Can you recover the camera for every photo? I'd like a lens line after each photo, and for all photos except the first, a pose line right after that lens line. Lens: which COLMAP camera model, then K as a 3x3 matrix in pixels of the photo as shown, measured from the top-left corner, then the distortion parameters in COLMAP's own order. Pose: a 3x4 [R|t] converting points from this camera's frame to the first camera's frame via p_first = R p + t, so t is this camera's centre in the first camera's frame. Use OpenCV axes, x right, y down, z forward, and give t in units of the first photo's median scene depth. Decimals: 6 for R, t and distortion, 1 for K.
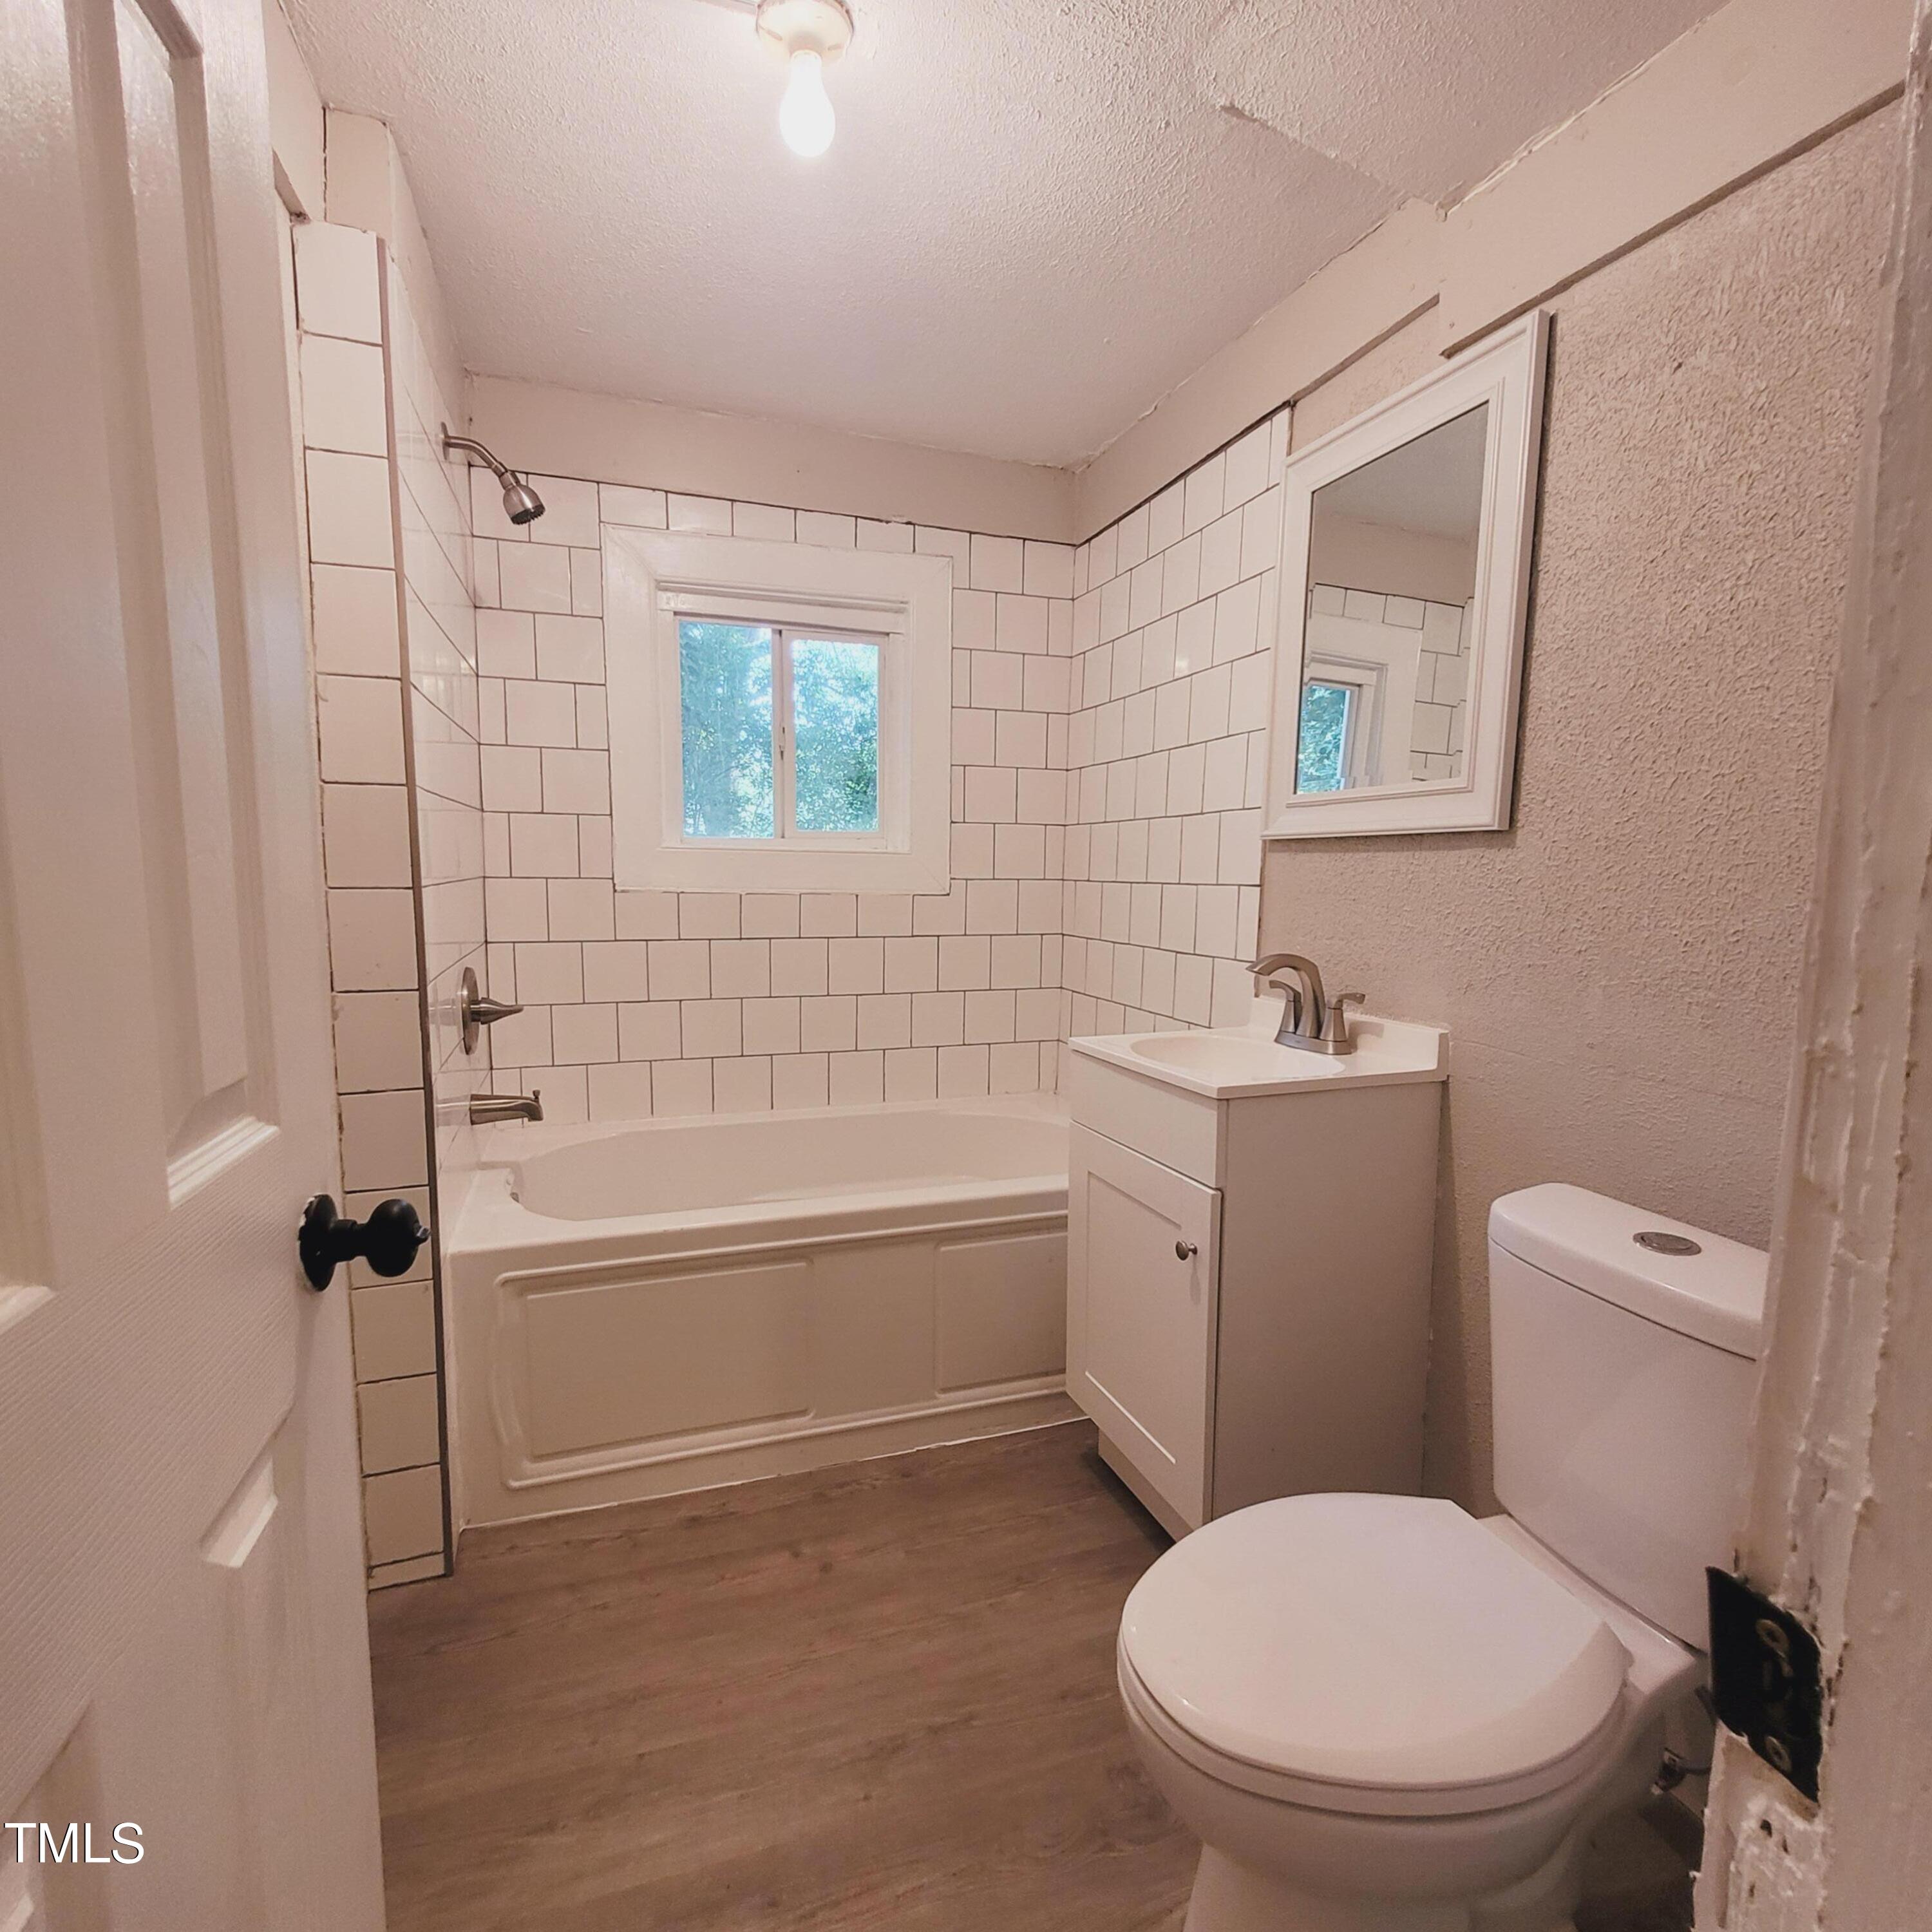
lens RADIAL K [[1022.4, 0, 959.6], [0, 1022.4, 973.0], [0, 0, 1]] dist [0.002544, -0.002043]
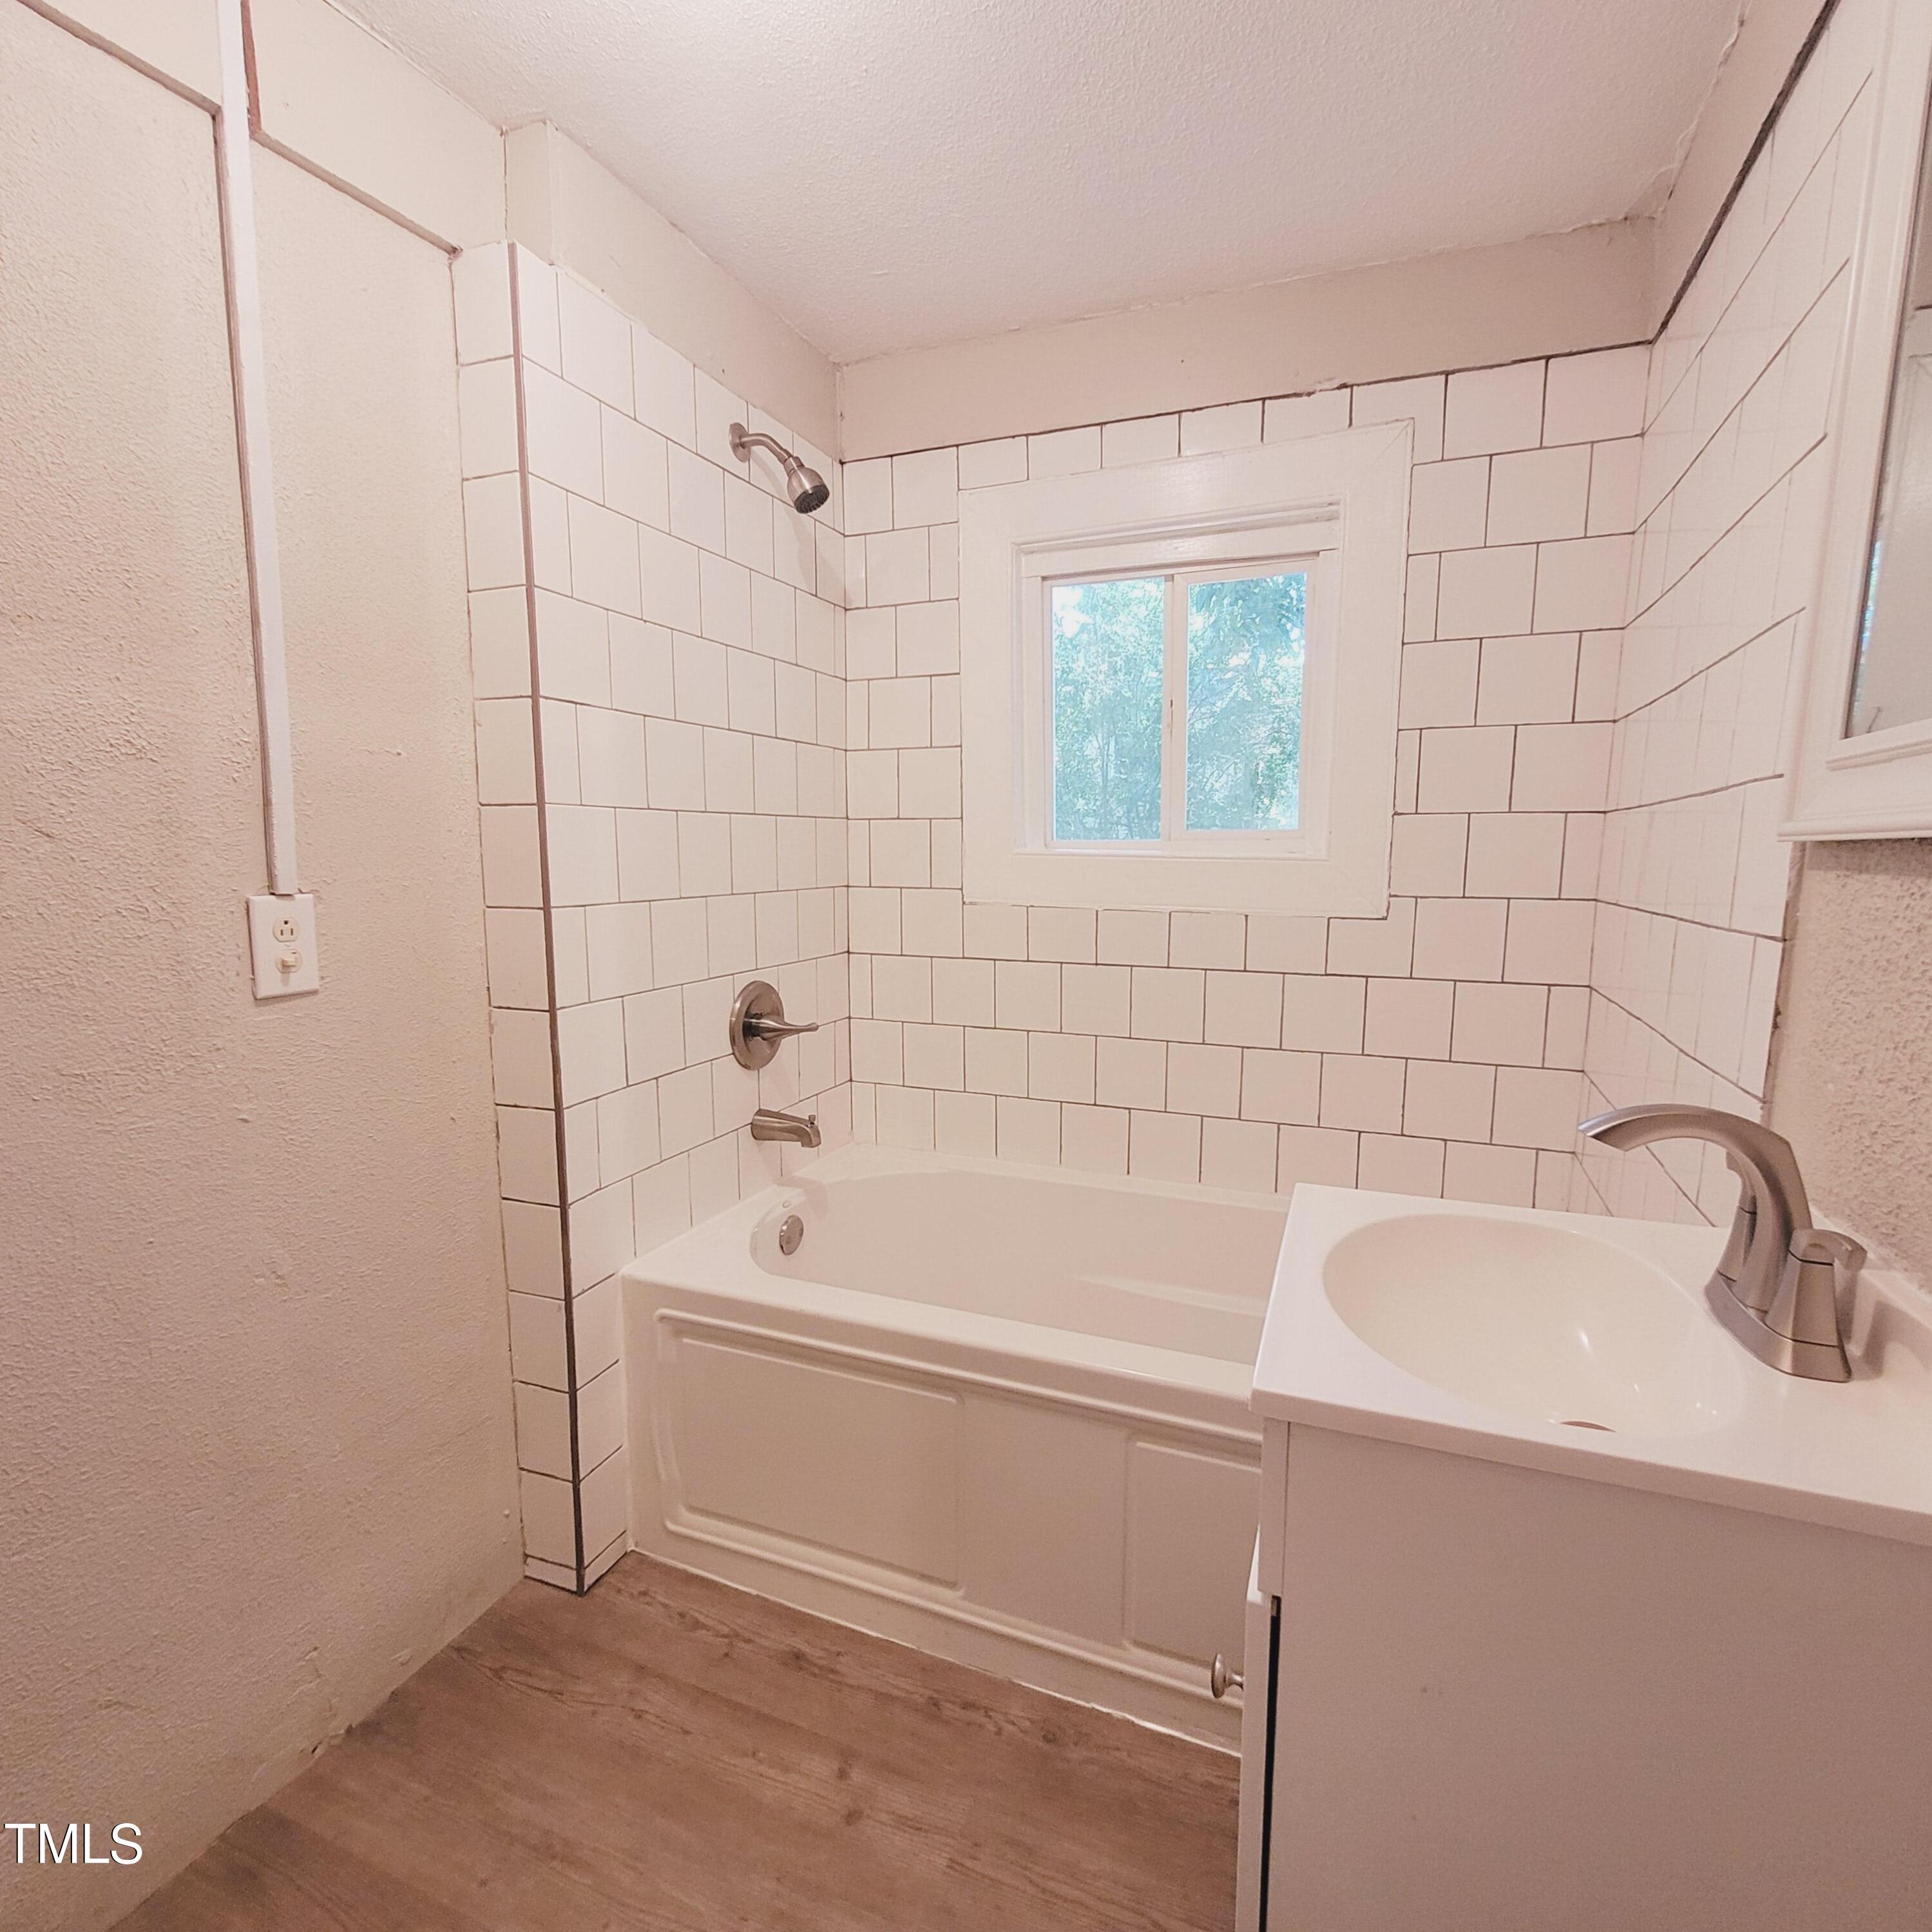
lens RADIAL K [[1022.4, 0, 972.0], [0, 1022.4, 979.0], [0, 0, 1]] dist [0.002544, -0.002043]
pose [[0.748740, 0.076601, -0.658422, 0.326490], [-0.065669, 0.996986, 0.041312, -0.062867], [0.659602, 0.012306, 0.751514, 0.404879]]
